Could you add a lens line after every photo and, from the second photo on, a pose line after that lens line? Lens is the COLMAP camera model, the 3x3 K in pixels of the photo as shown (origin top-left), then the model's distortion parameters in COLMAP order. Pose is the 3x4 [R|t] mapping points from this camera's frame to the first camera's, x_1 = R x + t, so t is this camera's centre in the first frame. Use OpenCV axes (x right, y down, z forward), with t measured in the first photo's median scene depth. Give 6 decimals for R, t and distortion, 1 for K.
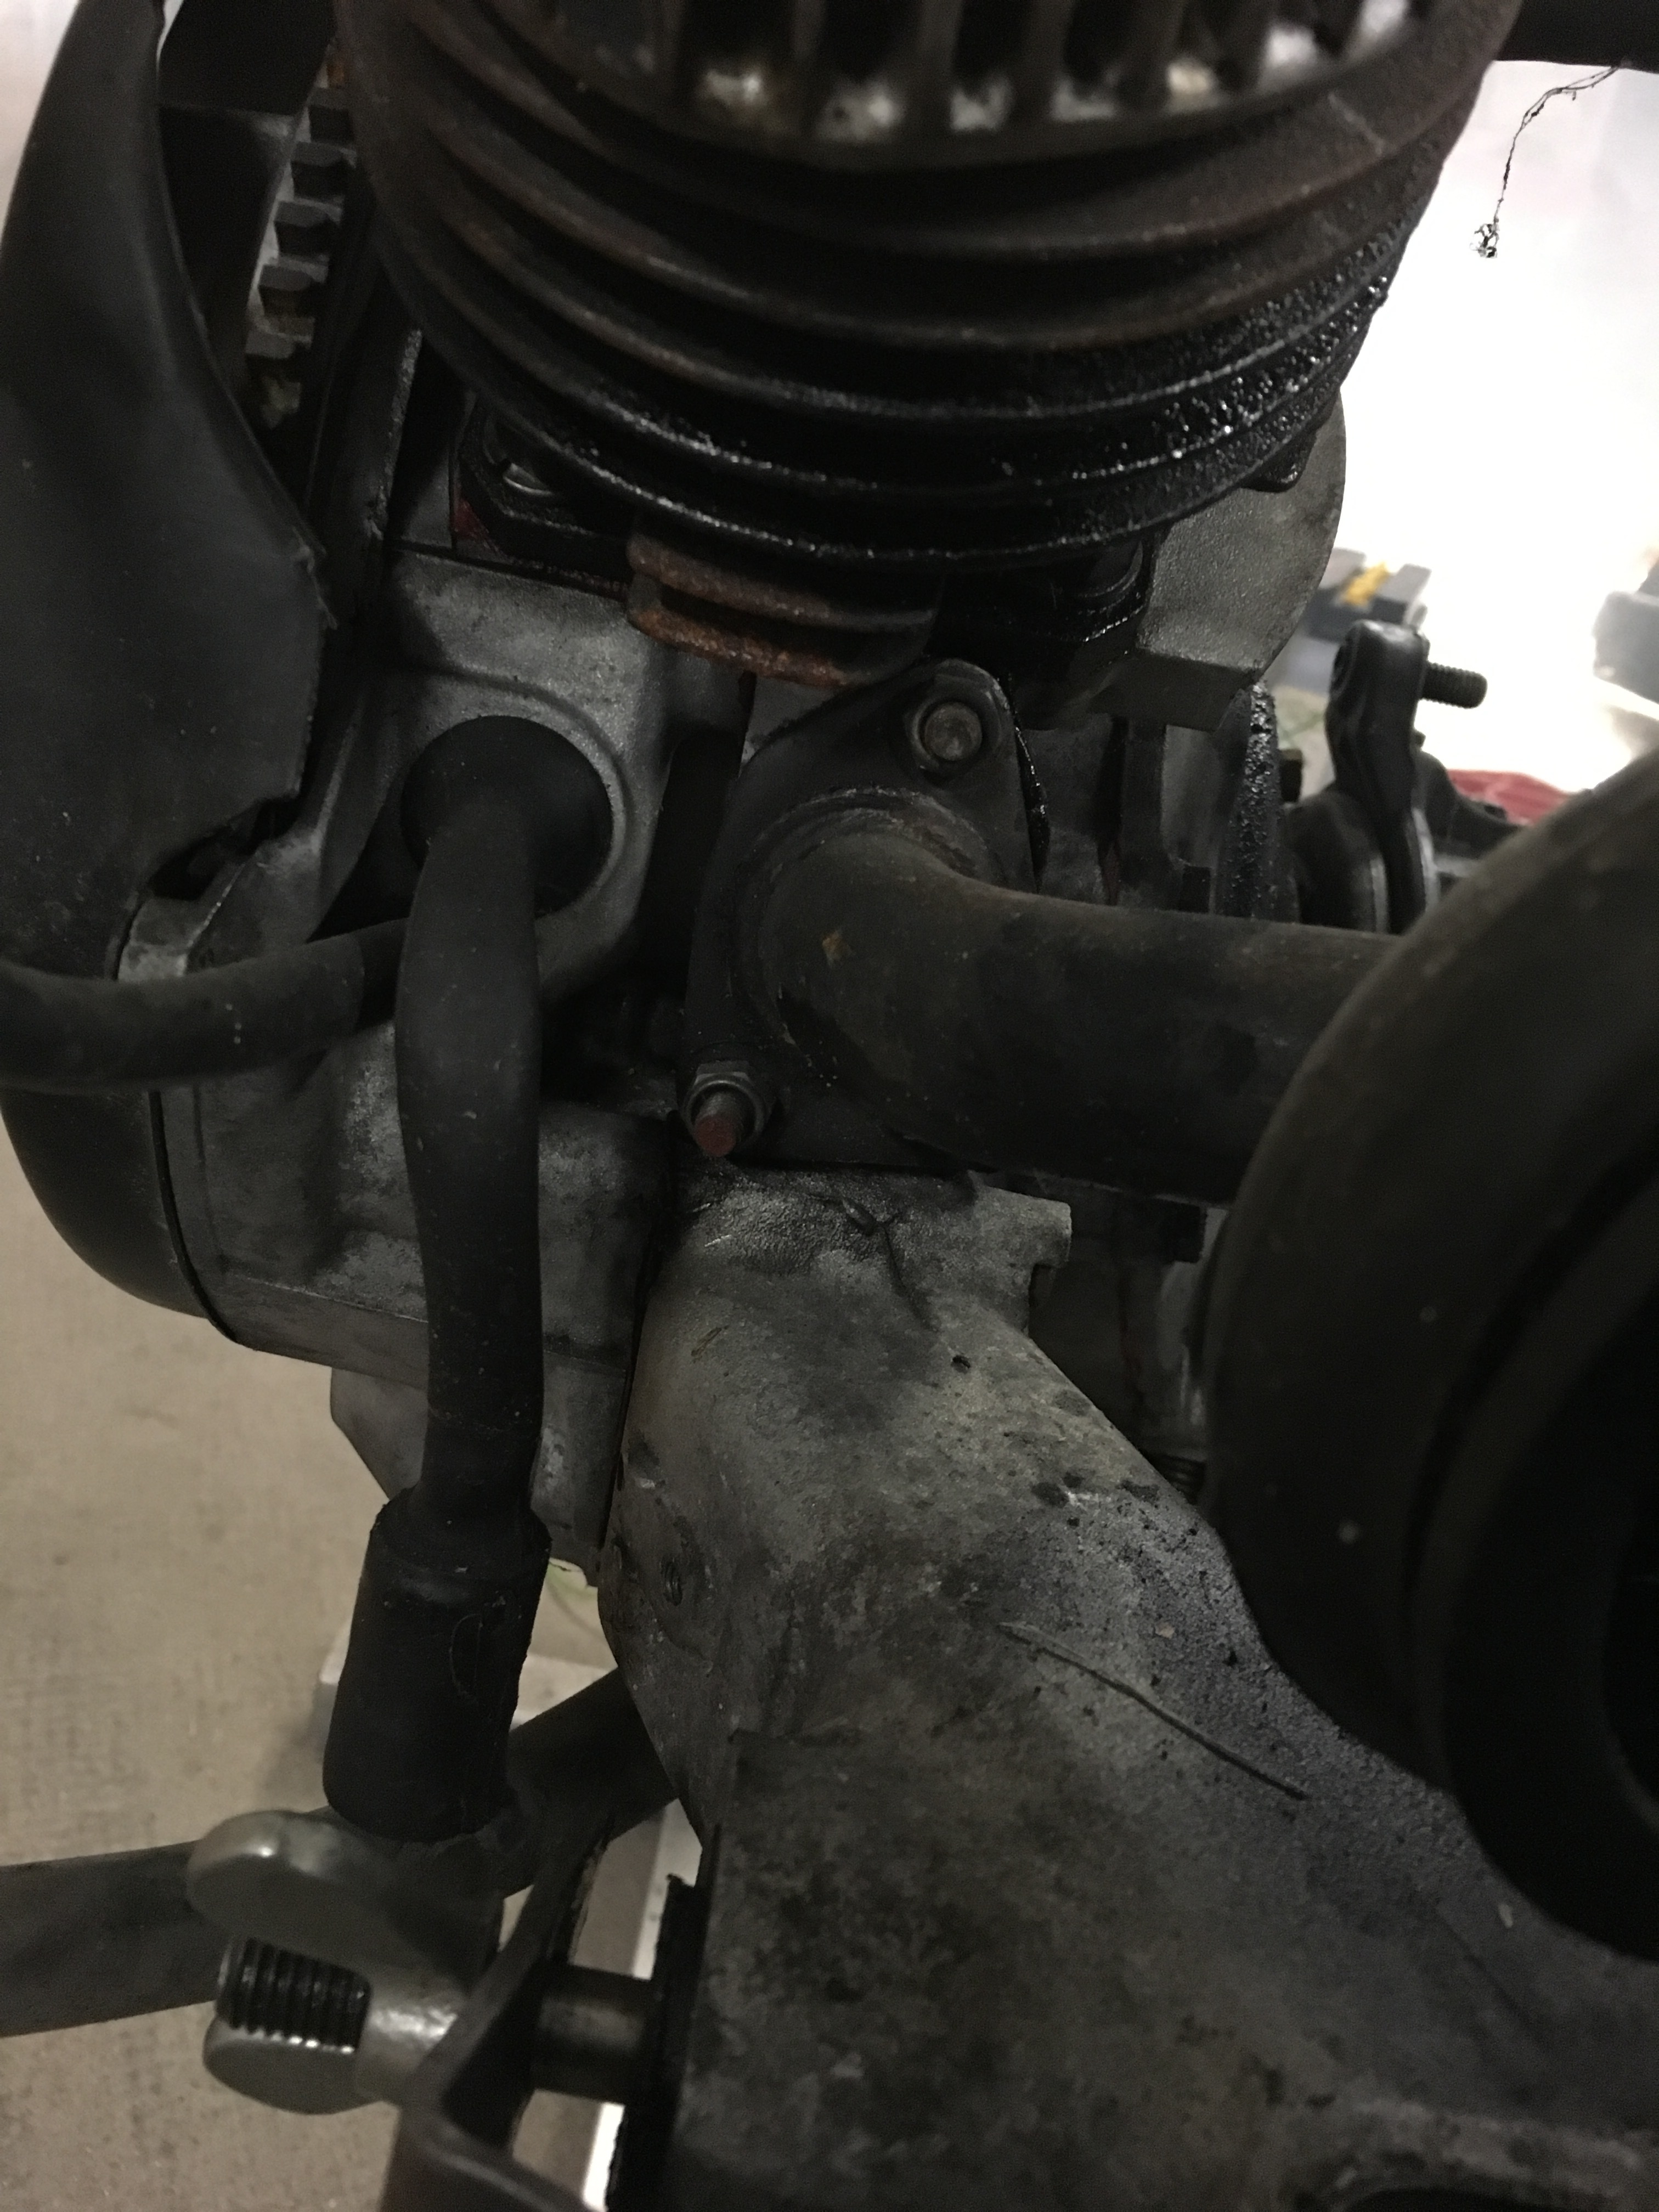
lens RADIAL K [[1850.0, 0, 829.5], [0, 1850.0, 1106.0], [0, 0, 1]] dist [-0.000925, -0.003888]
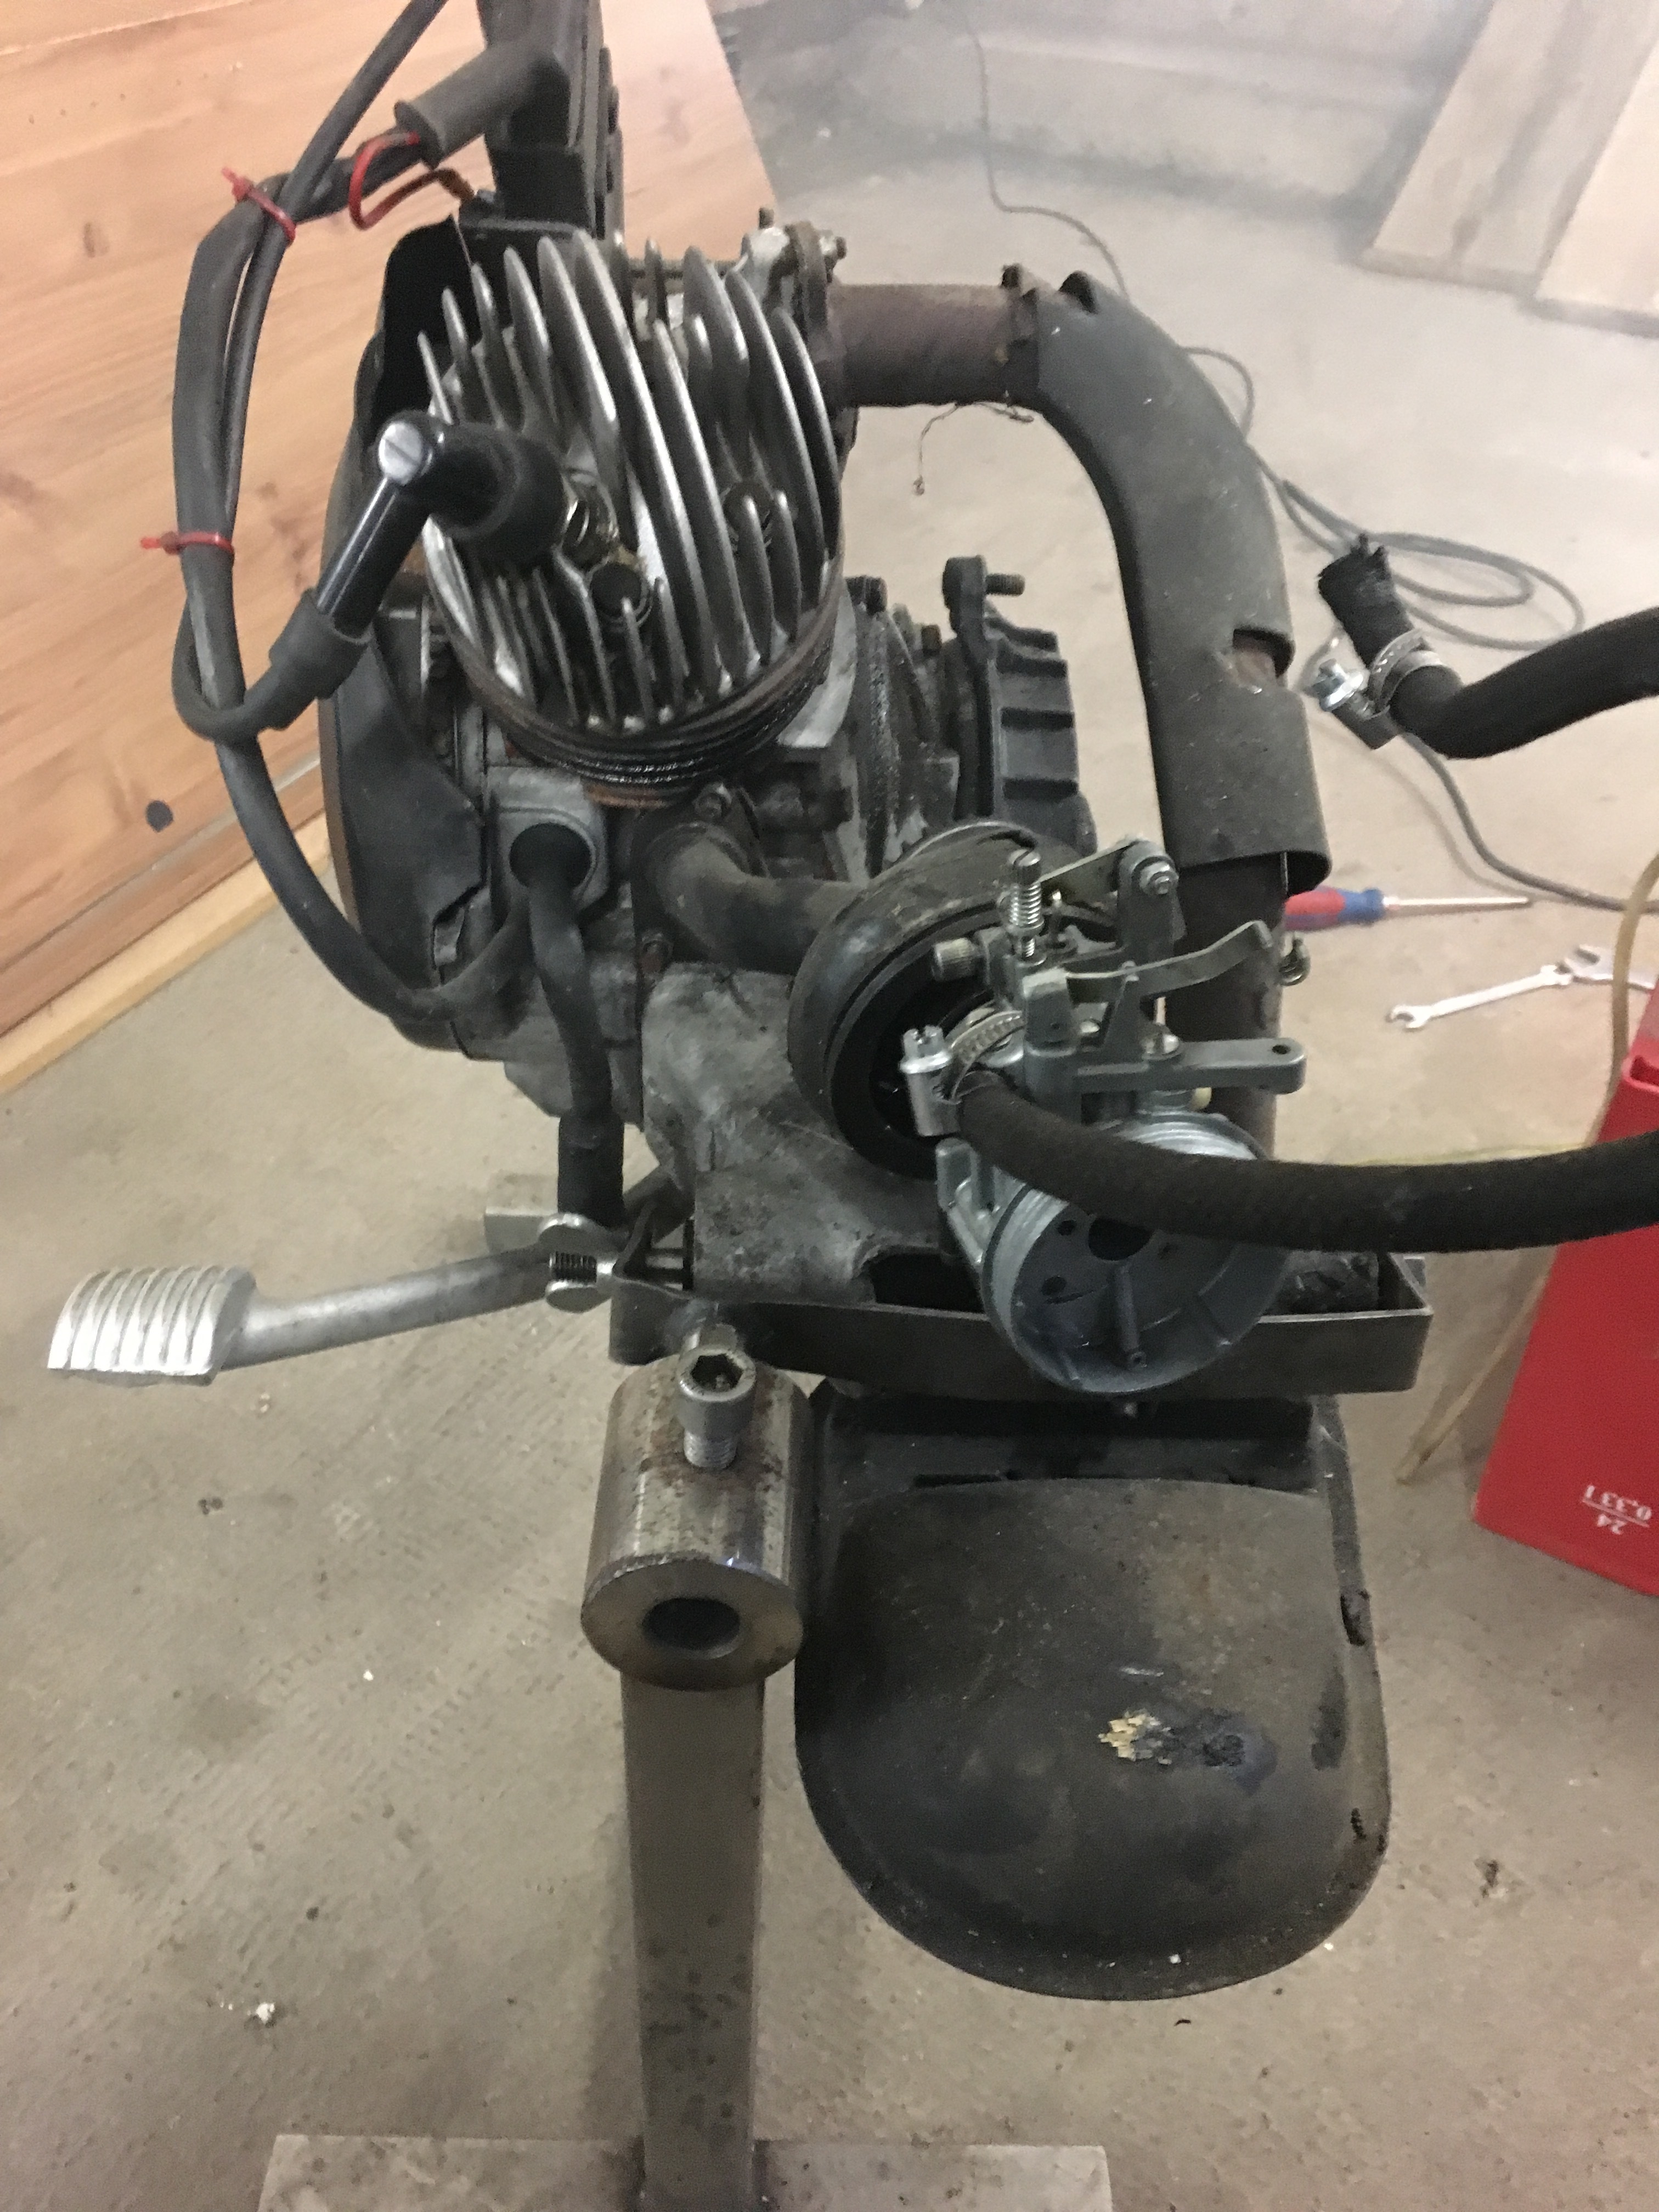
lens RADIAL K [[1850.0, 0, 829.5], [0, 1850.0, 1106.0], [0, 0, 1]] dist [-0.000925, -0.003888]
pose [[0.984324, -0.174068, -0.028398, 0.224222], [0.175497, 0.950680, 0.255751, -0.422802], [-0.017521, -0.256726, 0.966326, -1.605121]]
